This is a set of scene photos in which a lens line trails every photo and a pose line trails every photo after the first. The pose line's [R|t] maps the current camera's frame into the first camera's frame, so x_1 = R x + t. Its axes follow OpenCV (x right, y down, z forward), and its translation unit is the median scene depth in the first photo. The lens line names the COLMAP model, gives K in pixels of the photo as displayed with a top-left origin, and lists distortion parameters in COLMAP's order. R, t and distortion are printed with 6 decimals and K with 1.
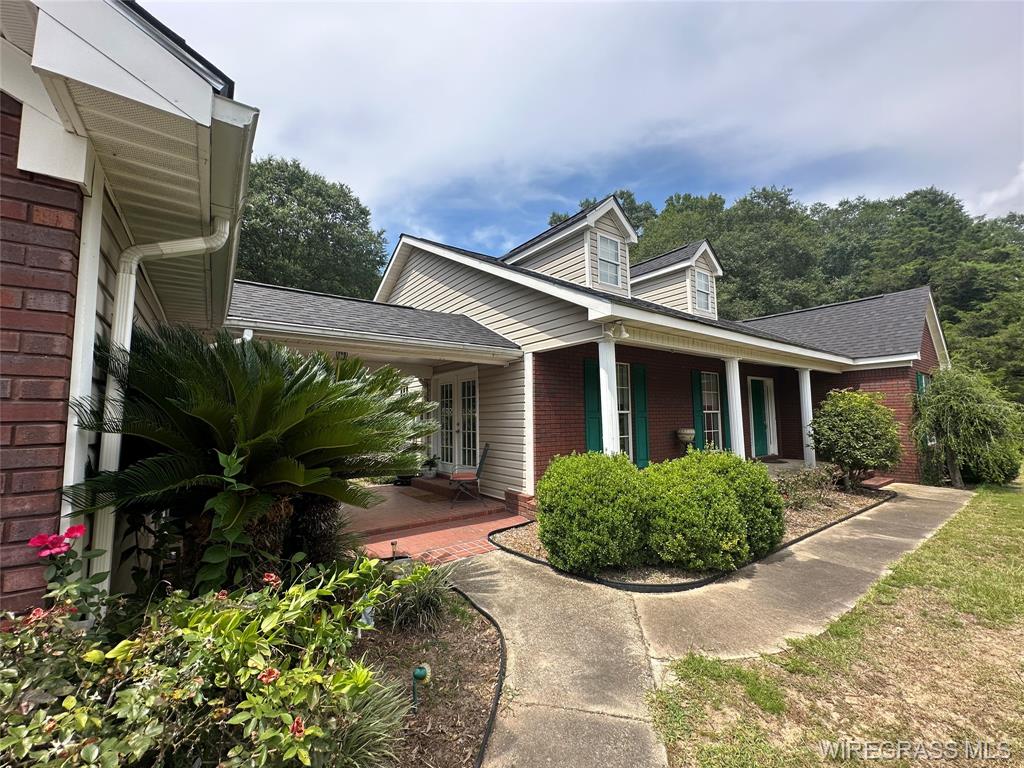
lens RADIAL K [[411.2, 0, 512.0], [0, 411.2, 384.0], [0, 0, 1]] dist [0.000340, -0.000199]
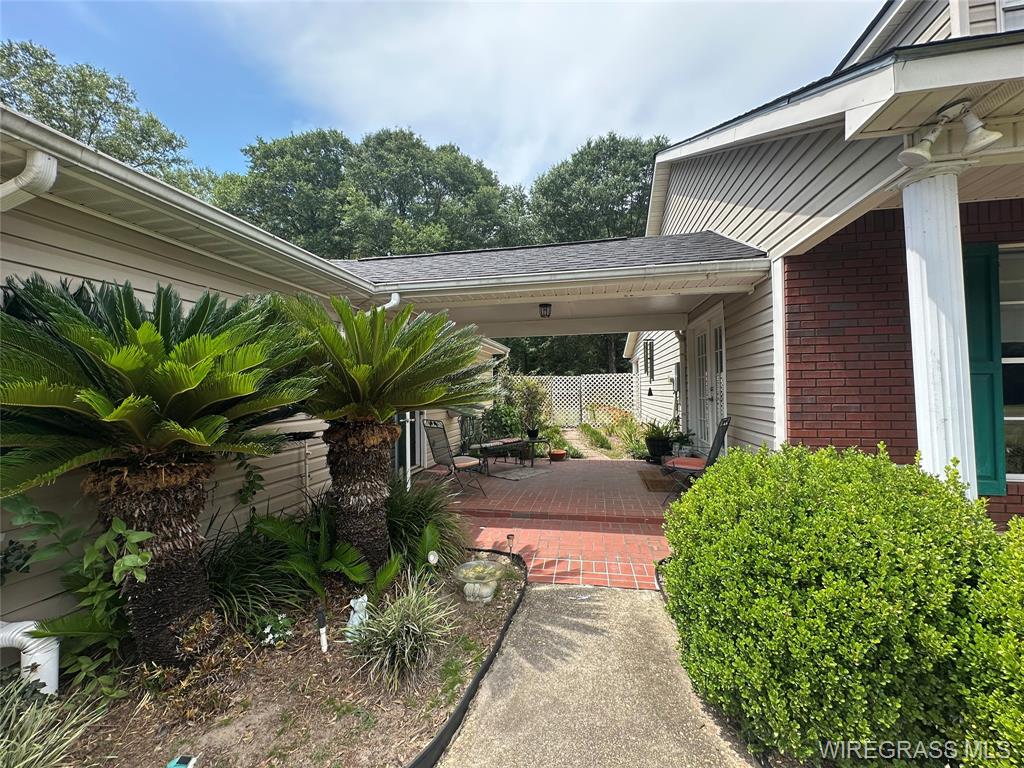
lens RADIAL K [[411.2, 0, 512.0], [0, 411.2, 384.0], [0, 0, 1]] dist [0.000340, -0.000199]
pose [[0.678591, -0.008723, -0.734464, 0.202552], [0.065423, 0.996673, 0.048608, 0.040799], [0.731597, -0.081036, 0.676904, 0.341422]]
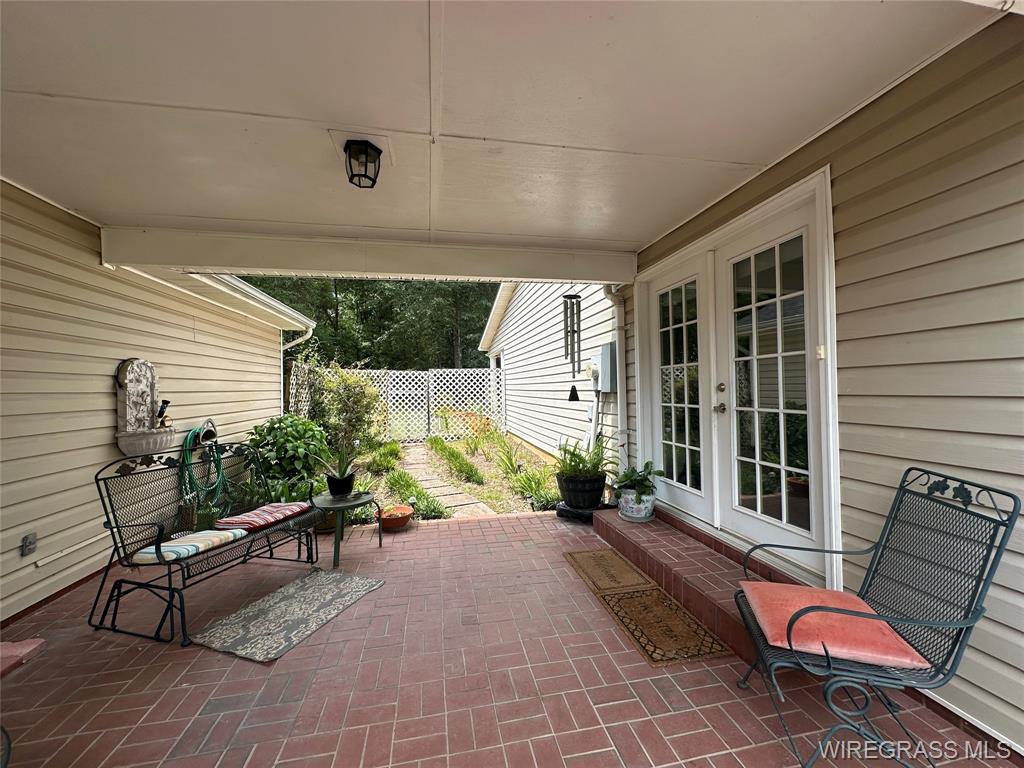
lens RADIAL K [[407.5, 0, 512.0], [0, 407.5, 384.0], [0, 0, 1]] dist [-0.000775, -0.000321]
pose [[0.906276, -0.006845, -0.422632, -0.186533], [0.039703, 0.996827, 0.068993, 0.081862], [0.420818, -0.079306, 0.903672, 0.787402]]
